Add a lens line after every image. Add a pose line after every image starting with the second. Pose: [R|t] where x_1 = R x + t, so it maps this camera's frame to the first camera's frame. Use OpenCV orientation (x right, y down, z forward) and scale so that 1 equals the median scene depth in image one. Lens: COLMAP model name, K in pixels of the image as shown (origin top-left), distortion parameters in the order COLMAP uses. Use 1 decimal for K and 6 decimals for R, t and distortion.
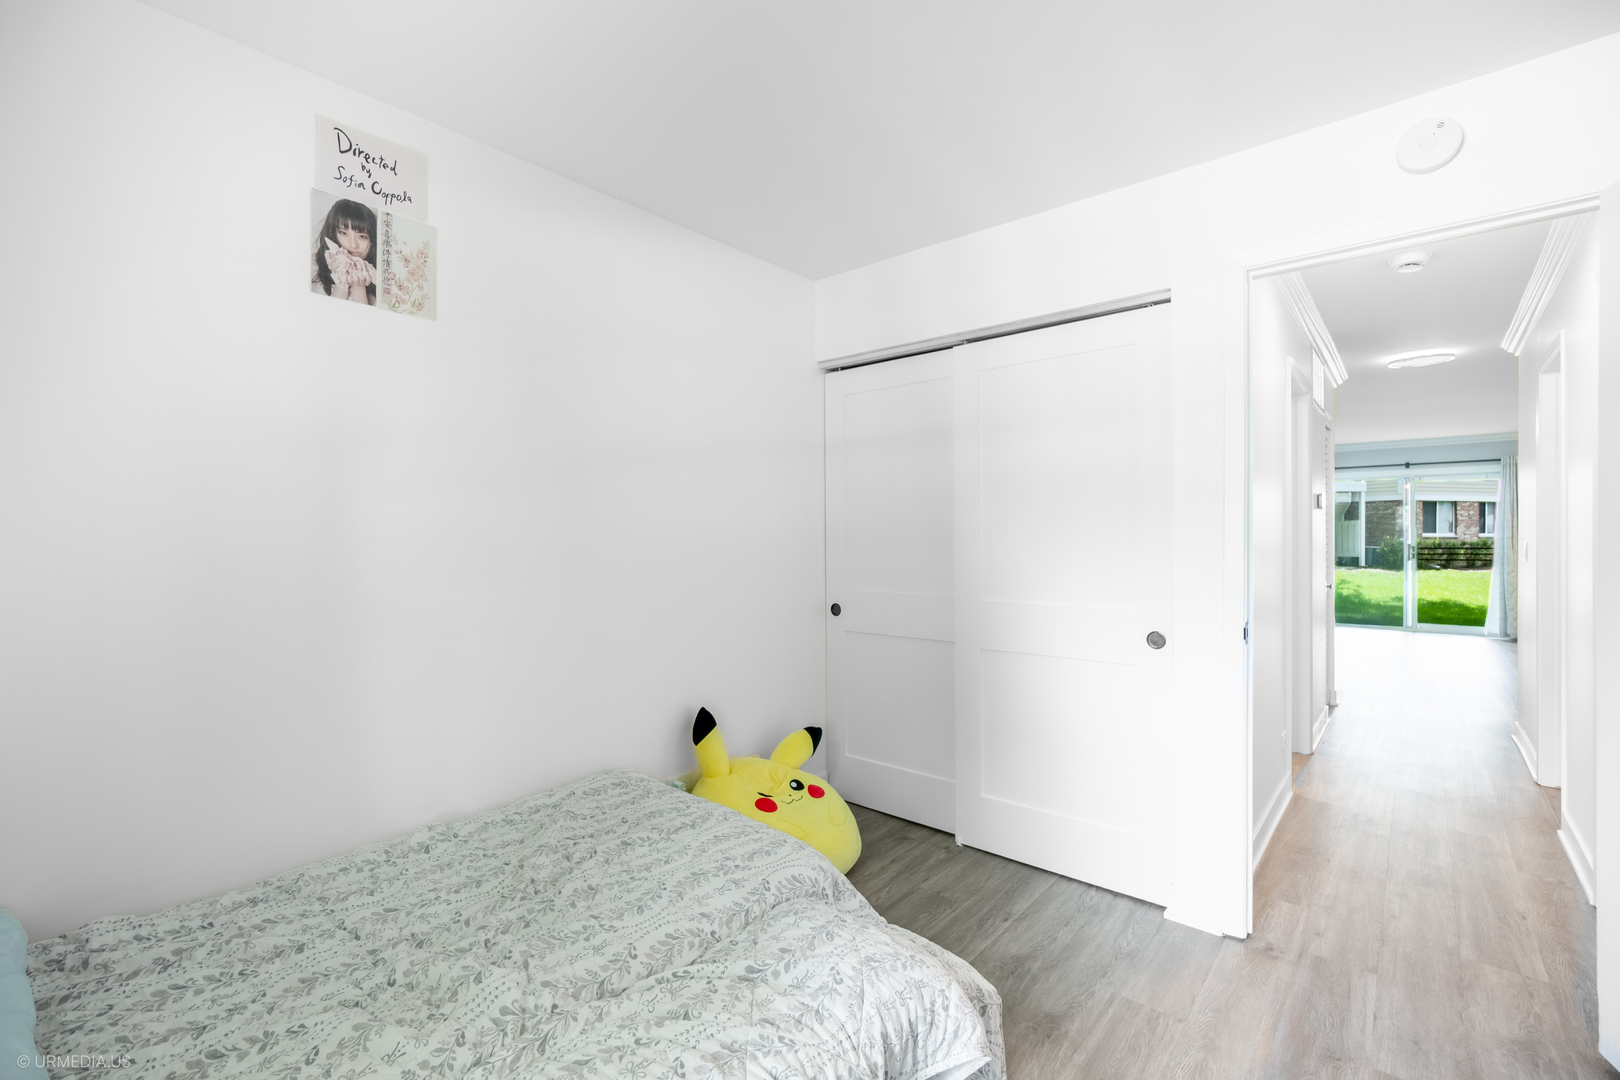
lens RADIAL K [[702.4, 0, 797.9], [0, 702.4, 535.8], [0, 0, 1]] dist [-0.013009, 0.001546]
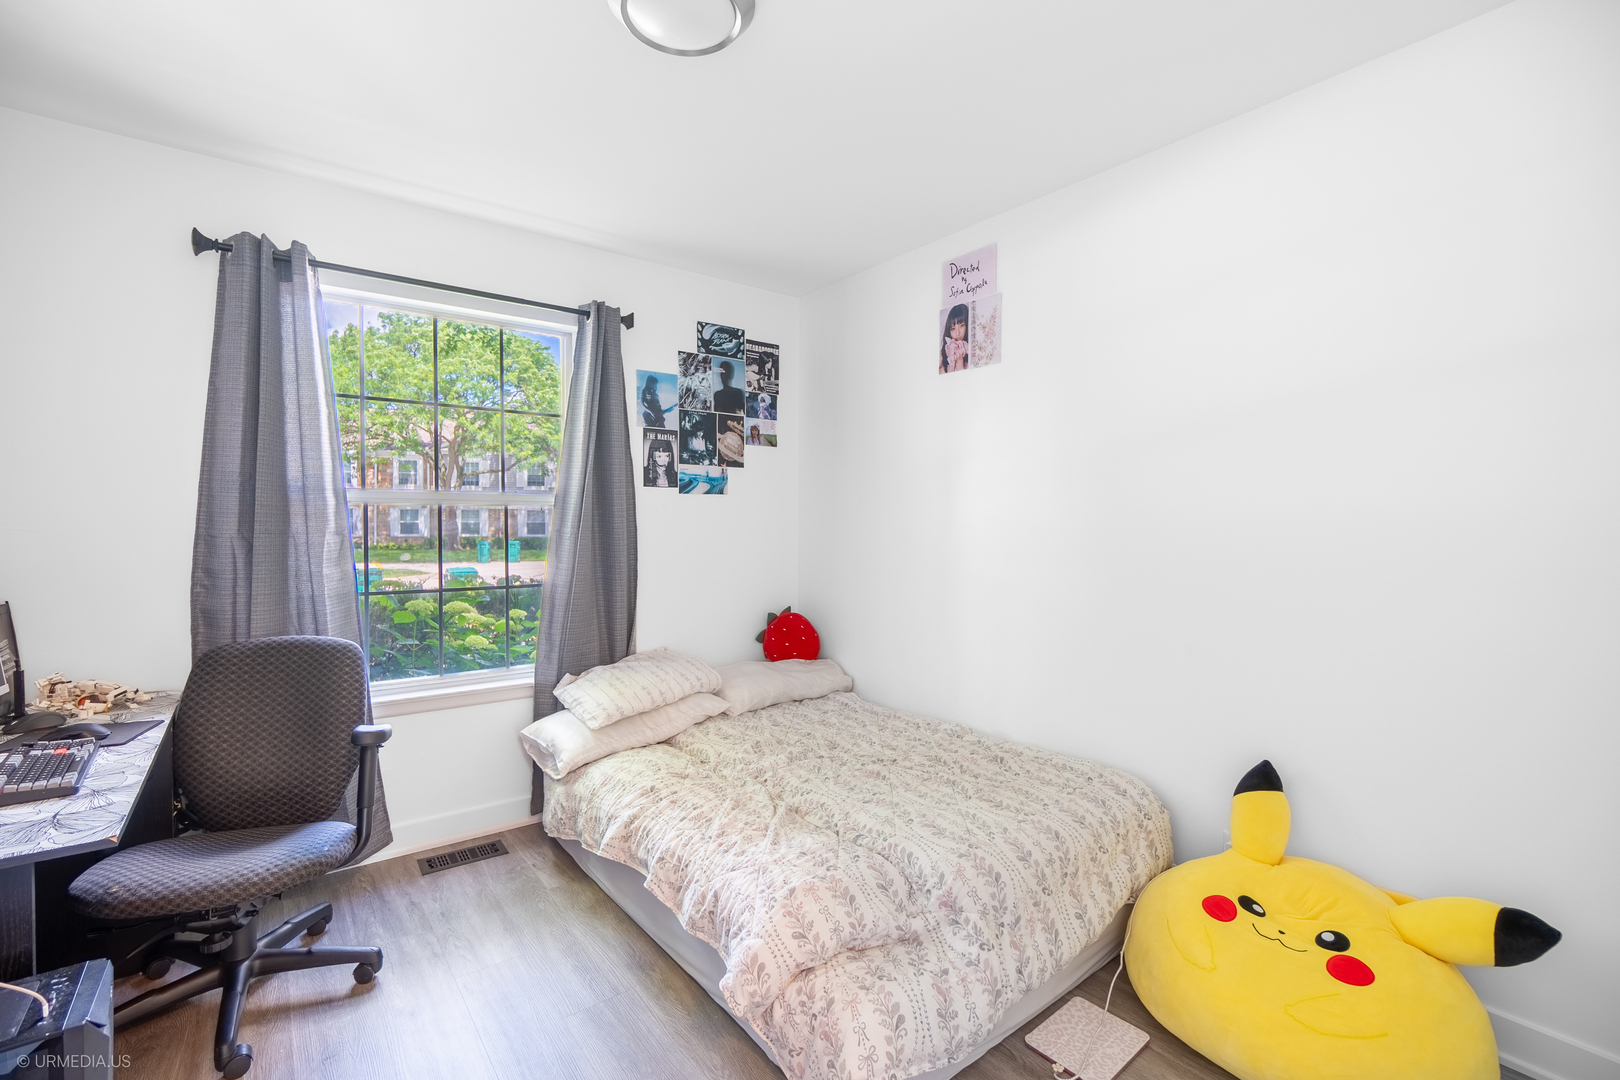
lens RADIAL K [[702.4, 0, 812.4], [0, 702.4, 540.8], [0, 0, 1]] dist [-0.013009, 0.001546]
pose [[-0.179933, 0.020597, -0.983463, 0.942281], [-0.006796, 0.999731, 0.022181, 0.006600], [0.983655, 0.010675, -0.179745, 0.961236]]
